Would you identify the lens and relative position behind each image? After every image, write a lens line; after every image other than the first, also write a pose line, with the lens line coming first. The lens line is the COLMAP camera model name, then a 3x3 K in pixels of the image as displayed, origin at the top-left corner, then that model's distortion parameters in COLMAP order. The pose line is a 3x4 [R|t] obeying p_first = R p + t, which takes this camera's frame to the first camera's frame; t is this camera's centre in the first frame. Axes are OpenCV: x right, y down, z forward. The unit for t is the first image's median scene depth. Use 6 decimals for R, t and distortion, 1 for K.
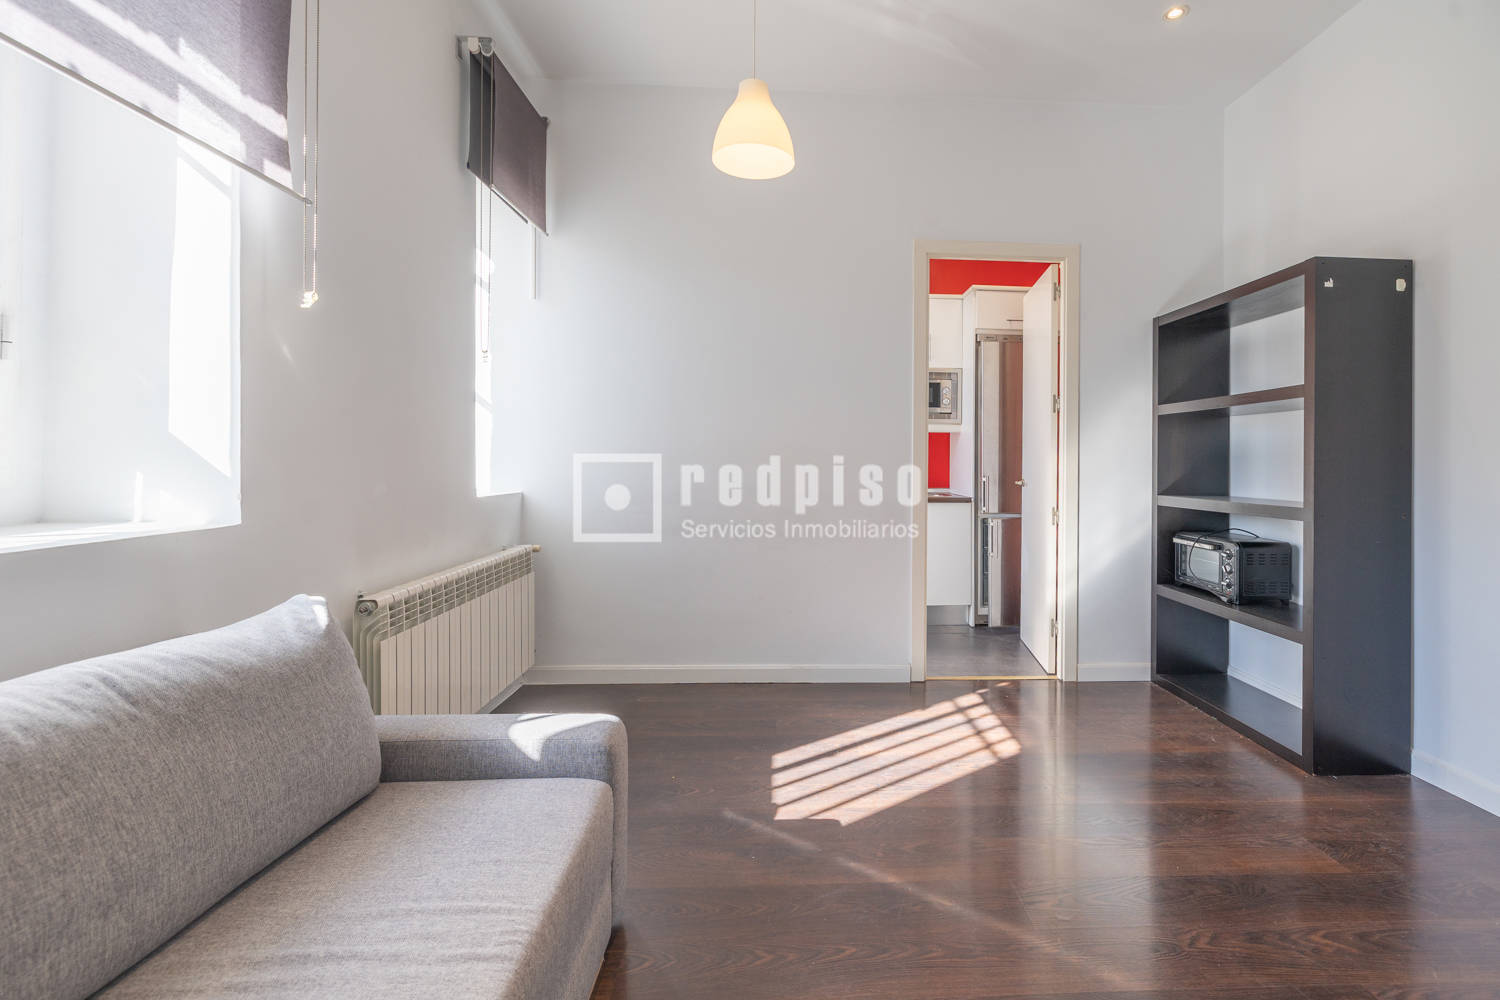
lens RADIAL K [[660.7, 0, 870.6], [0, 660.7, 459.1], [0, 0, 1]] dist [0.005245, -0.000157]
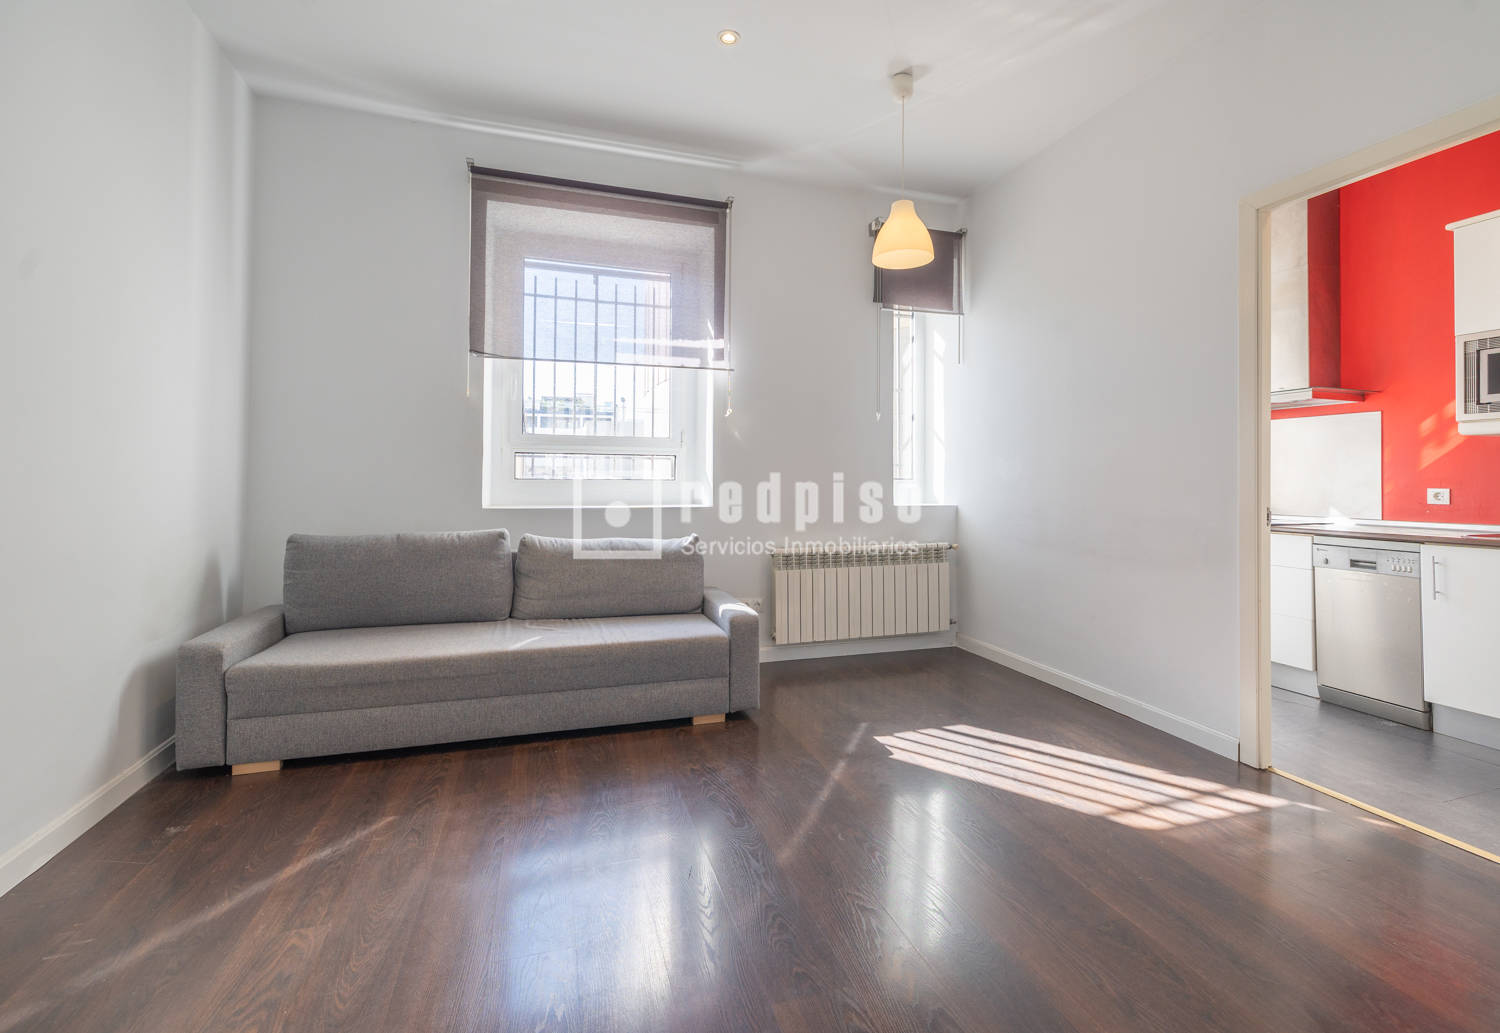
lens RADIAL K [[710.6, 0, 778.9], [0, 710.6, 468.4], [0, 0, 1]] dist [0.005380, 0.004394]
pose [[0.242785, -0.025997, -0.969732, 1.047100], [0.001447, 0.999649, -0.026437, 0.015191], [0.970079, 0.005015, 0.242737, 0.361472]]
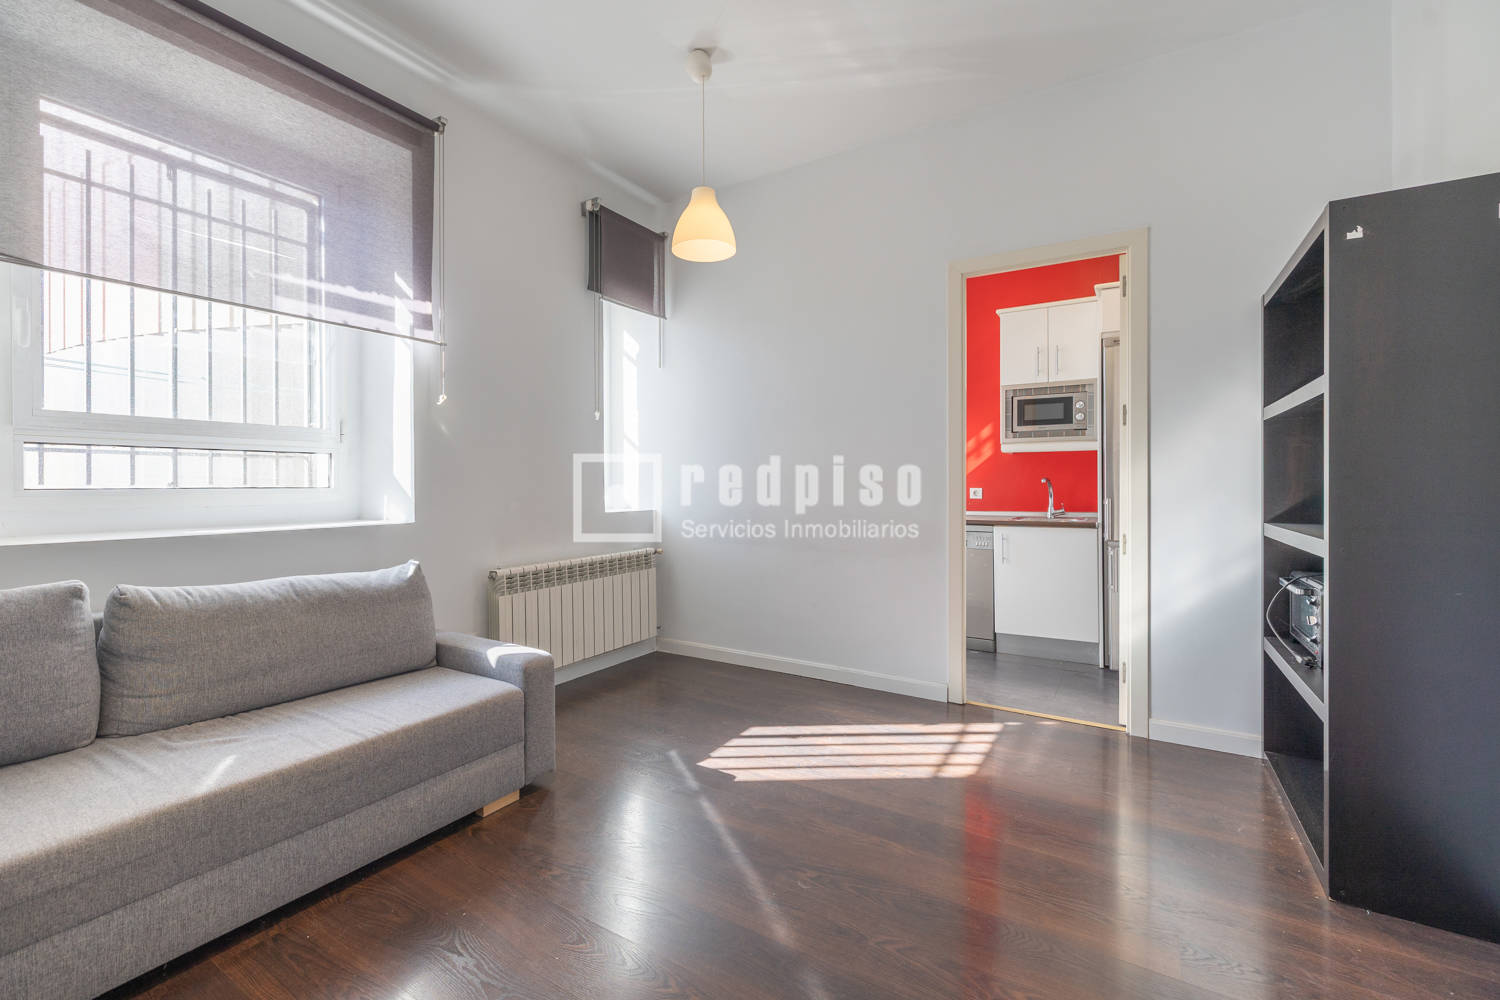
lens RADIAL K [[660.7, 0, 769.6], [0, 660.7, 485.0], [0, 0, 1]] dist [0.005245, -0.000157]
pose [[0.815716, -0.011012, -0.578348, 0.592235], [0.013166, 0.999913, -0.000469, 0.002740], [0.578303, -0.007232, 0.815790, 0.028720]]
